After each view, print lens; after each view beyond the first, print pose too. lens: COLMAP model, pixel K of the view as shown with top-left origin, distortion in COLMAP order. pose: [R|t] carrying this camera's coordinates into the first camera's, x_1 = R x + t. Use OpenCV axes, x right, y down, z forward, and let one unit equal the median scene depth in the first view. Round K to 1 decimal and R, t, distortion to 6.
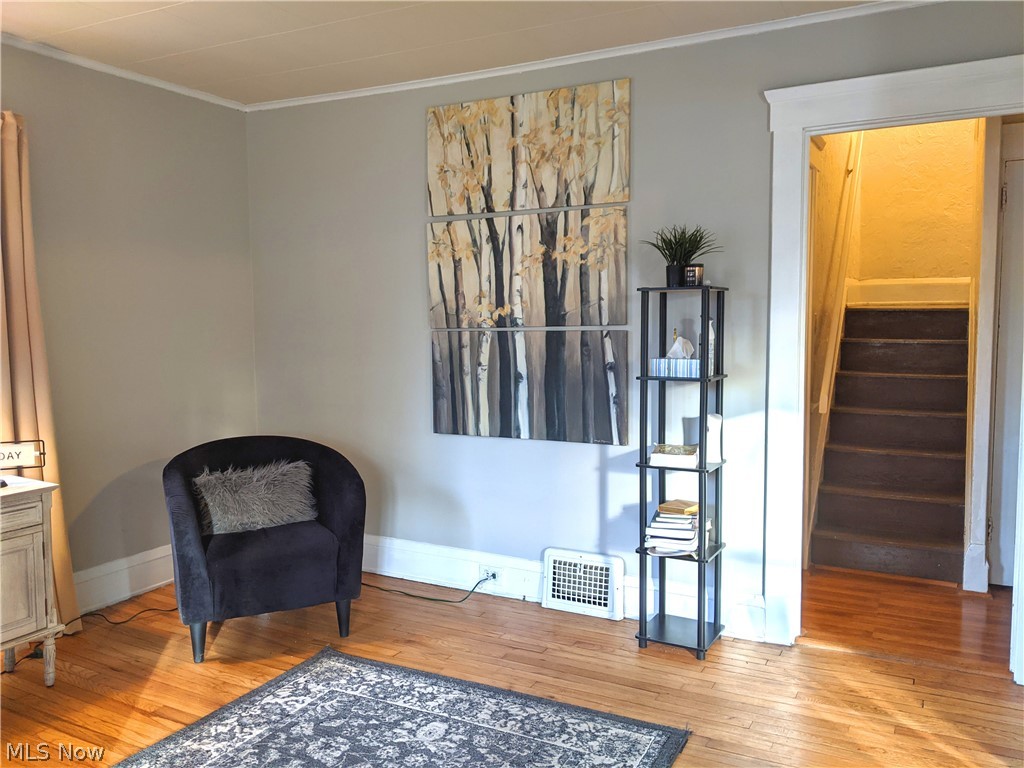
lens RADIAL K [[813.4, 0, 515.4], [0, 813.4, 382.1], [0, 0, 1]] dist [0.061481, -0.096908]
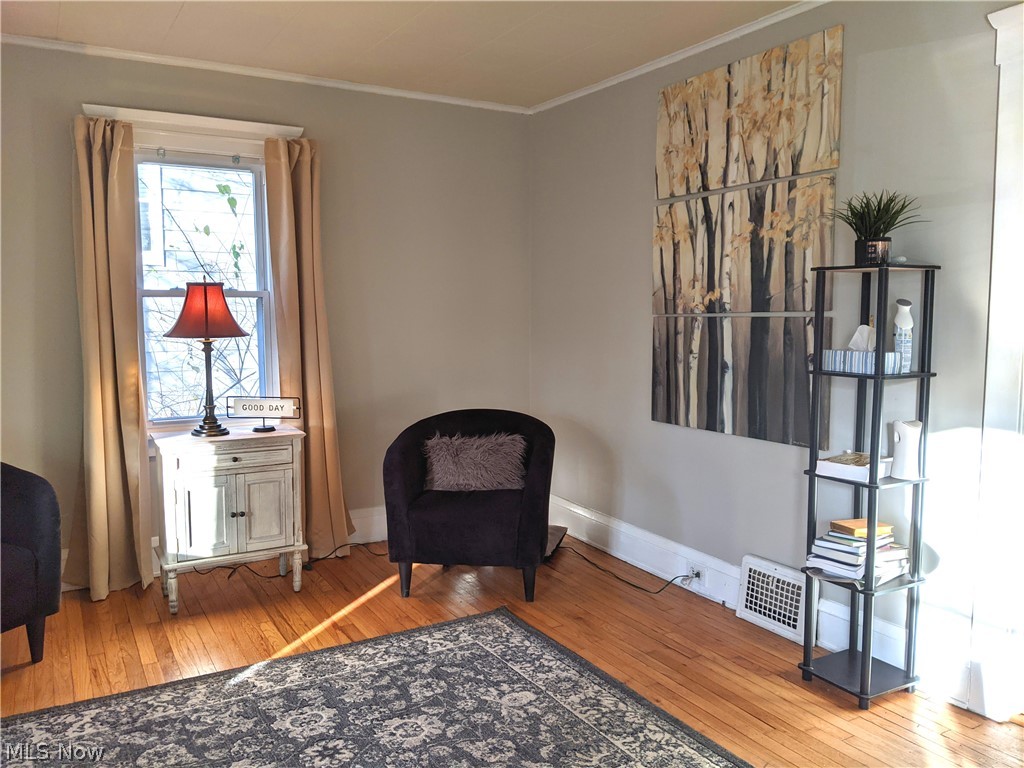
lens RADIAL K [[813.4, 0, 523.0], [0, 813.4, 381.8], [0, 0, 1]] dist [0.061481, -0.096908]
pose [[0.851321, 0.054112, -0.521846, 0.321550], [-0.048158, 0.998527, 0.024979, -0.000910], [0.522430, 0.003866, 0.852674, 0.088569]]
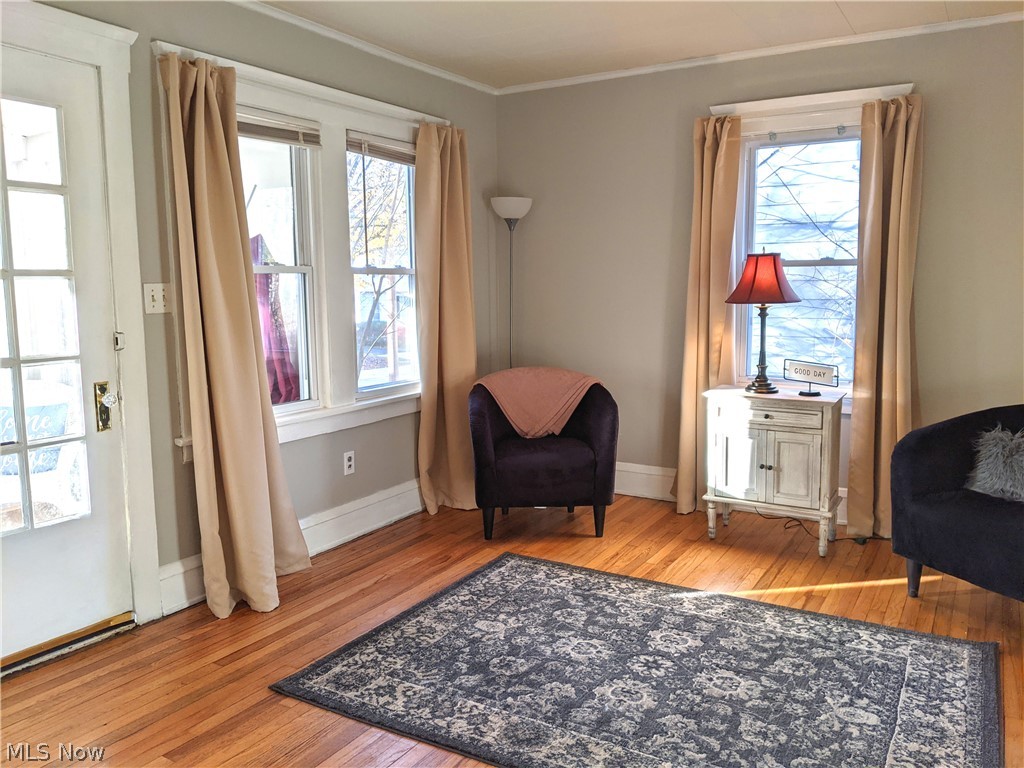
lens RADIAL K [[813.4, 0, 521.6], [0, 813.4, 379.4], [0, 0, 1]] dist [0.061481, -0.096908]
pose [[-0.035803, 0.131322, -0.990693, 0.593520], [-0.077067, 0.988014, 0.133752, -0.033942], [0.996383, 0.081138, -0.025253, 0.466932]]
